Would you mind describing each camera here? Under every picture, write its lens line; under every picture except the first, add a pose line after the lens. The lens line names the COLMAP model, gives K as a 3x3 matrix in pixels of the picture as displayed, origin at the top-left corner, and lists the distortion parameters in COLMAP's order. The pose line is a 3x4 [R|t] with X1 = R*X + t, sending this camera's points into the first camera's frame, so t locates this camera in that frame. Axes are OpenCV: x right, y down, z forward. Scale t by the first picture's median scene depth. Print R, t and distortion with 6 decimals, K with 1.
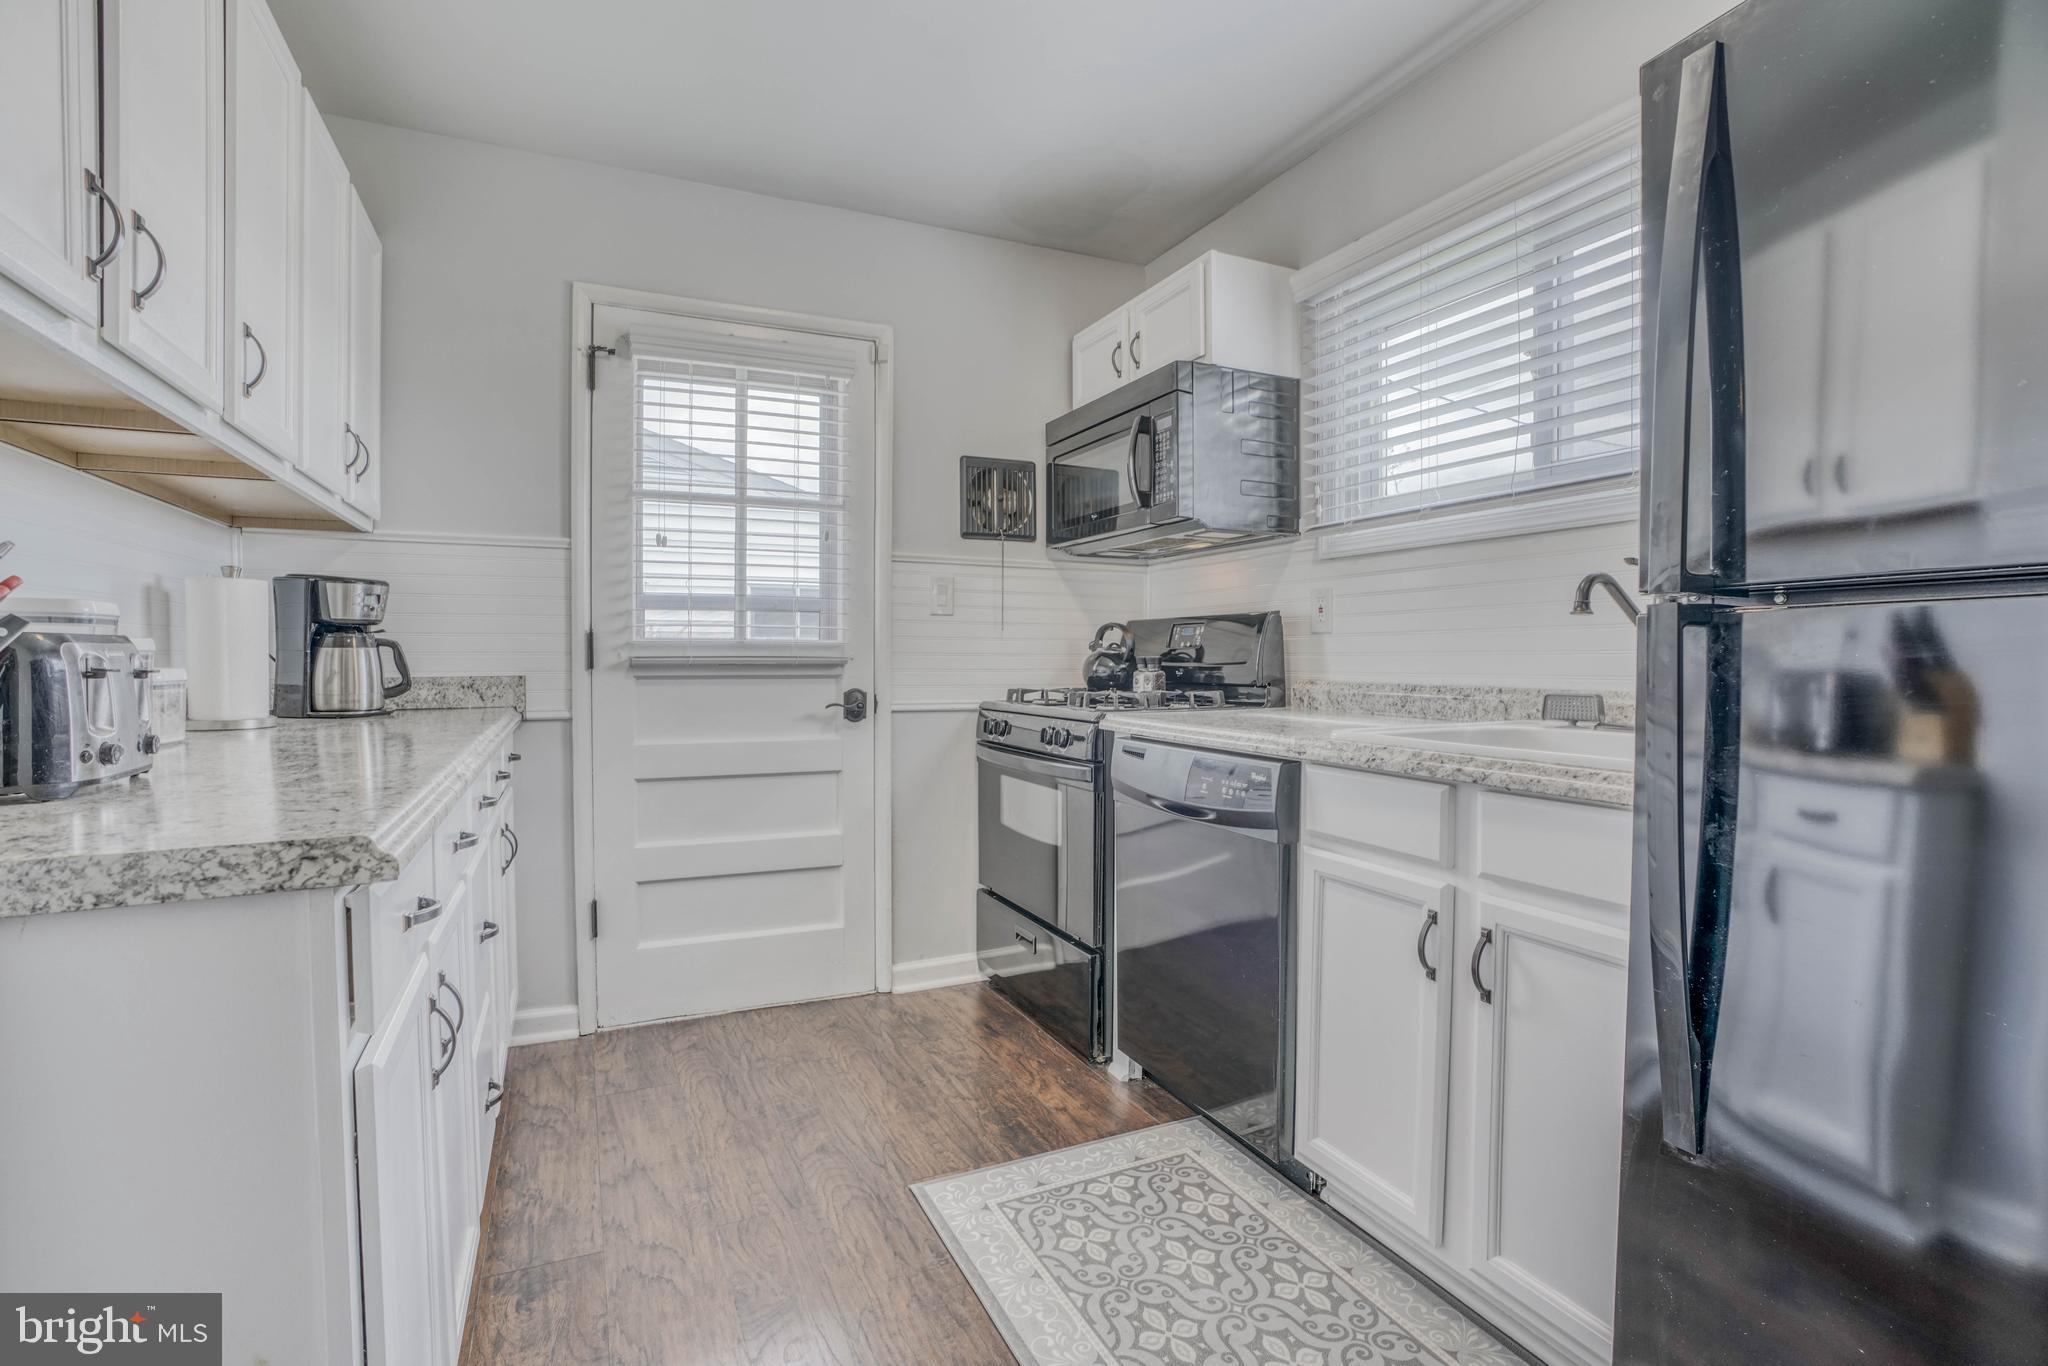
lens RADIAL K [[946.5, 0, 1003.5], [0, 946.5, 683.8], [0, 0, 1]] dist [-0.056713, 0.019450]
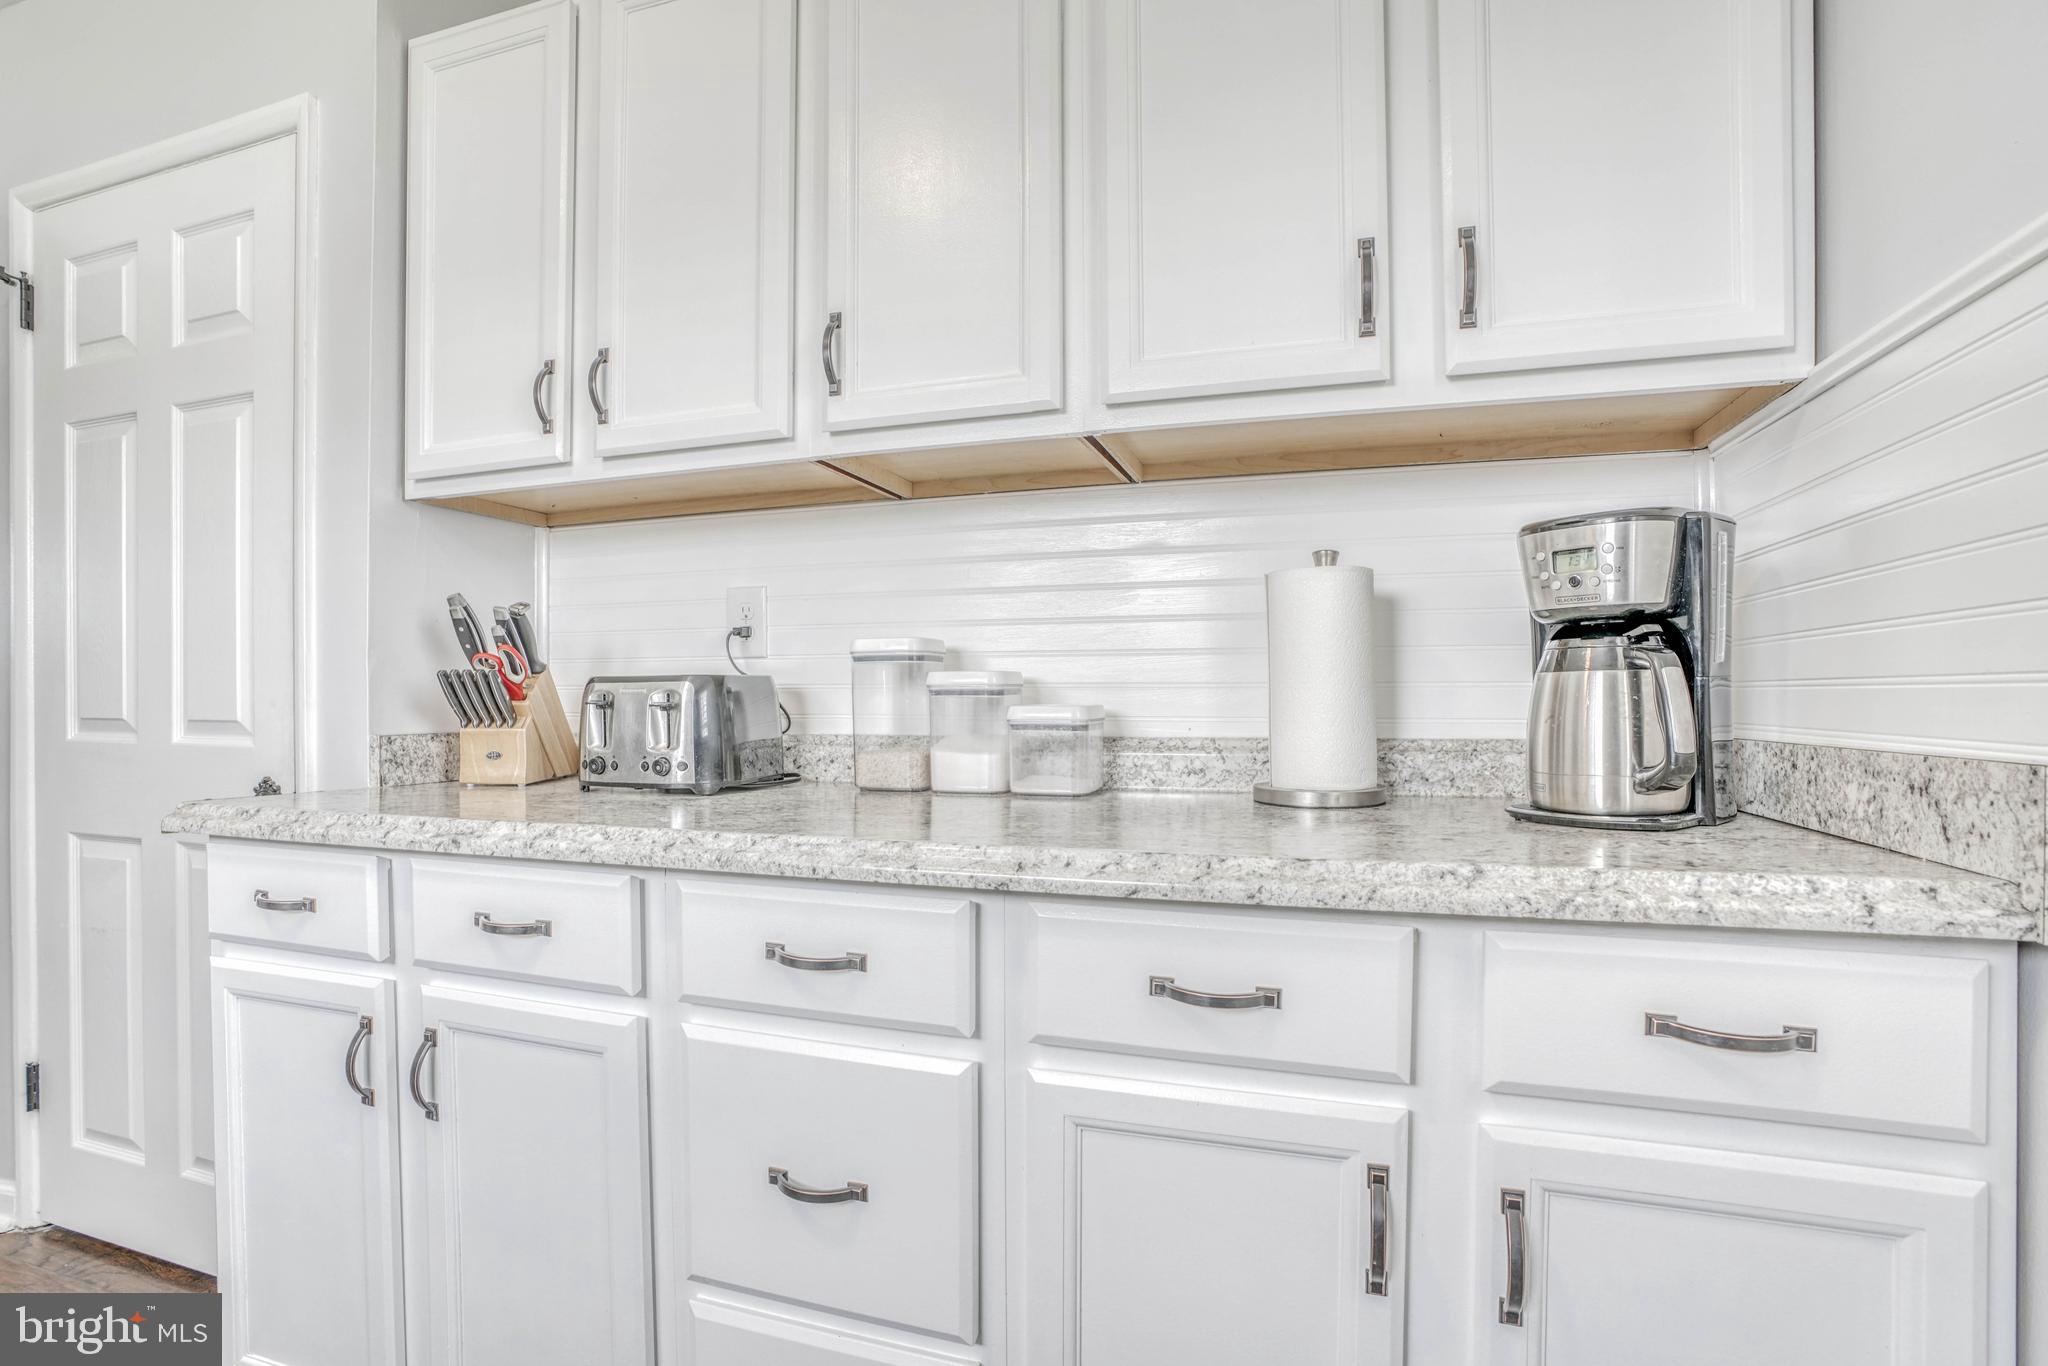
lens RADIAL K [[946.5, 0, 1005.7], [0, 946.5, 696.0], [0, 0, 1]] dist [-0.056713, 0.019450]
pose [[-0.686822, 0.008897, -0.726771, -0.177684], [-0.015368, 0.999524, 0.026760, -0.030350], [0.726663, 0.029548, -0.686358, 1.006985]]
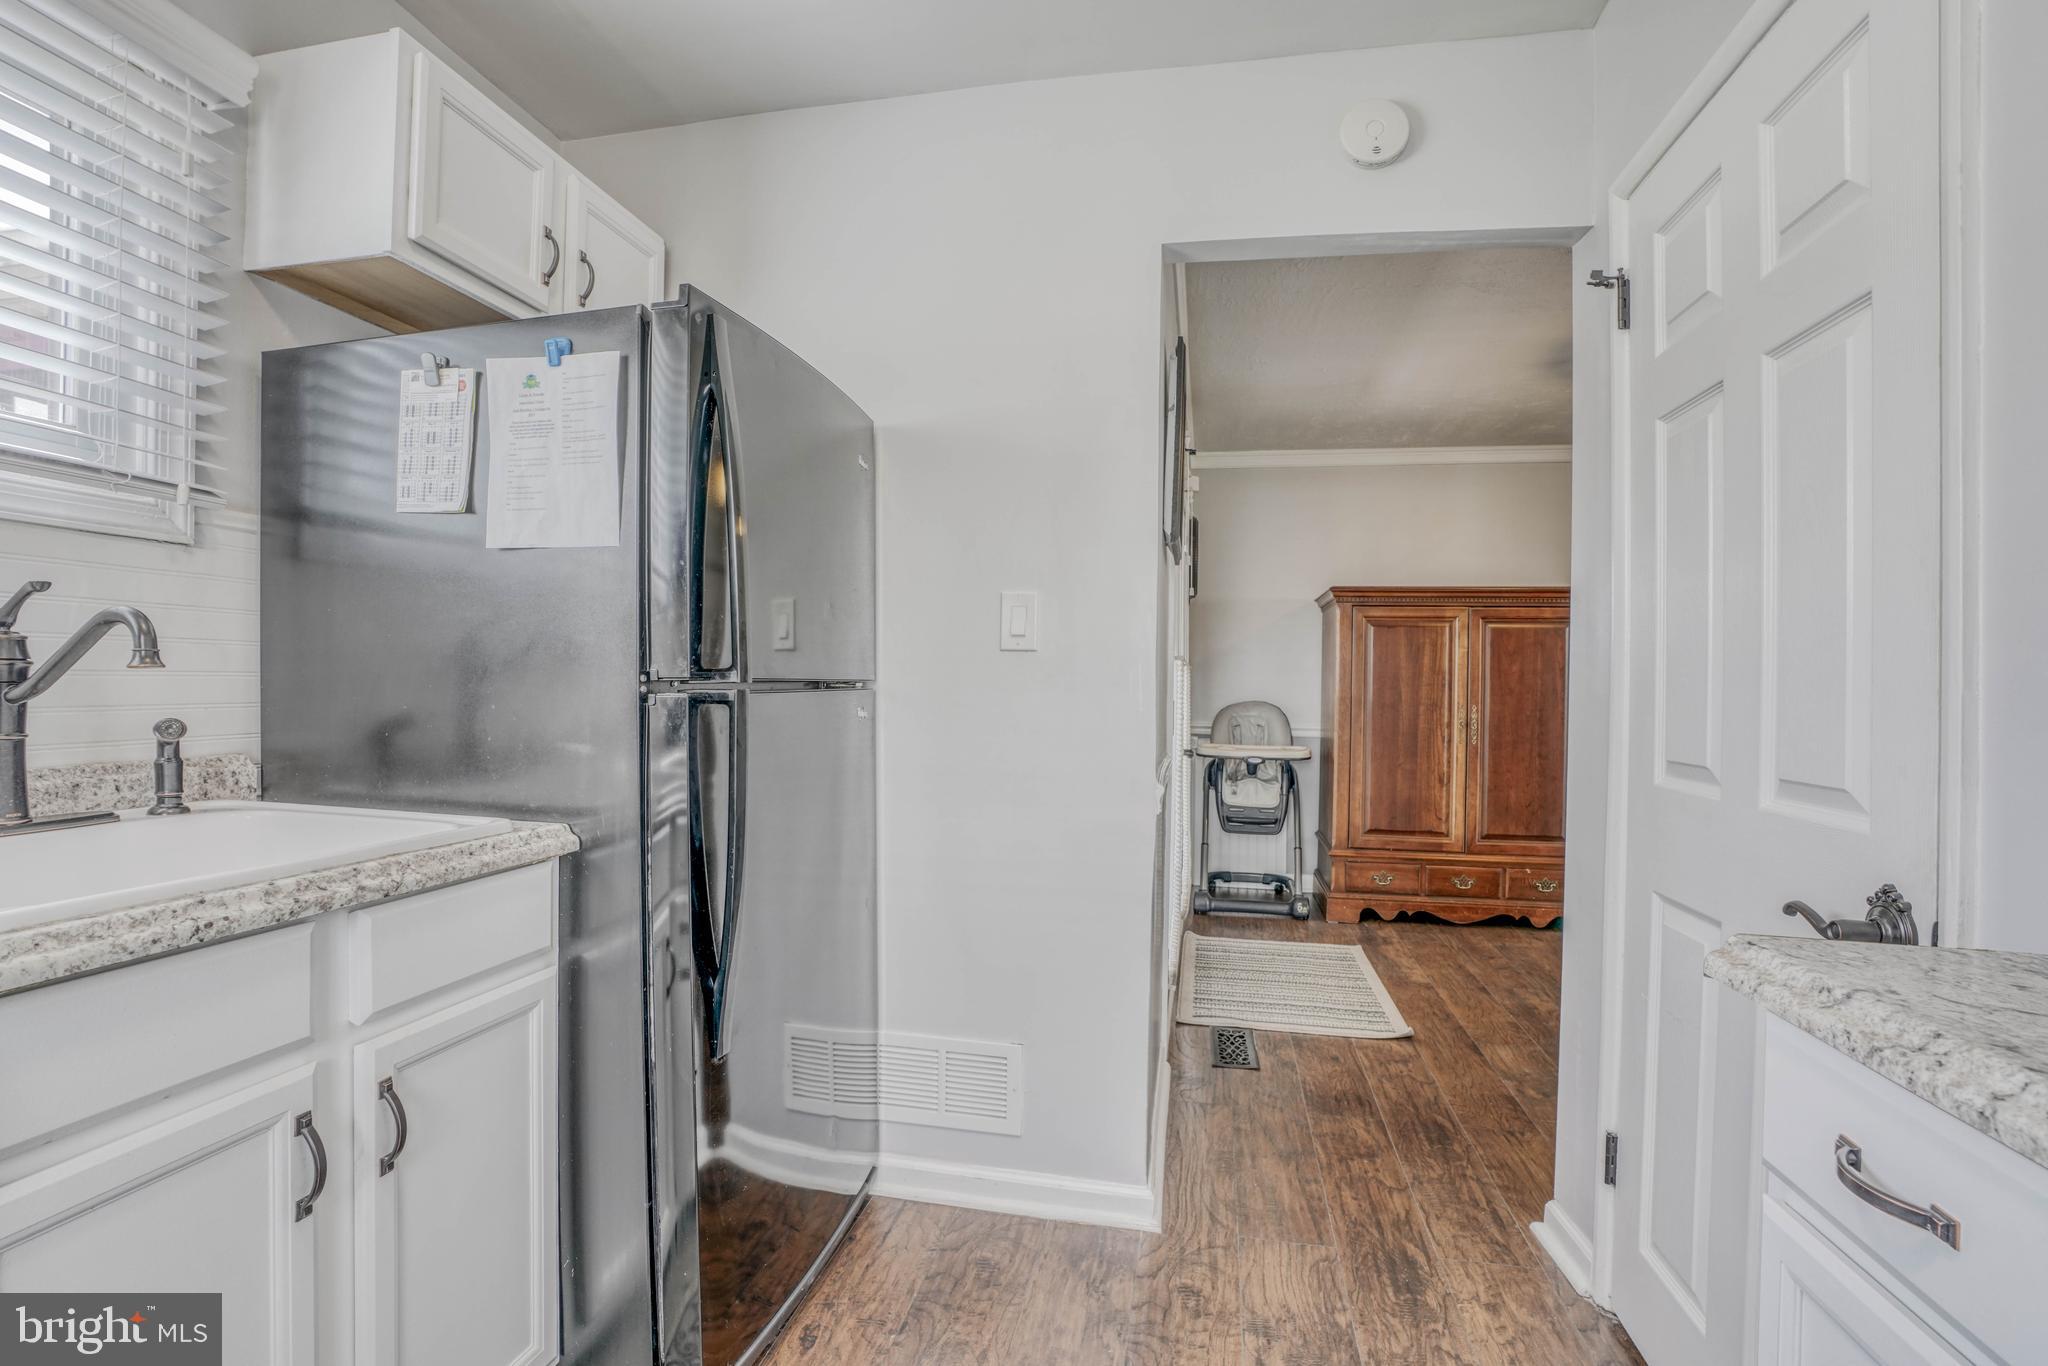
lens RADIAL K [[946.5, 0, 1029.0], [0, 946.5, 680.8], [0, 0, 1]] dist [-0.056713, 0.019450]
pose [[-0.800679, -0.006054, 0.599063, -0.221145], [0.007282, 0.999777, 0.019836, -0.049187], [-0.599049, 0.020244, -0.800457, 0.770171]]
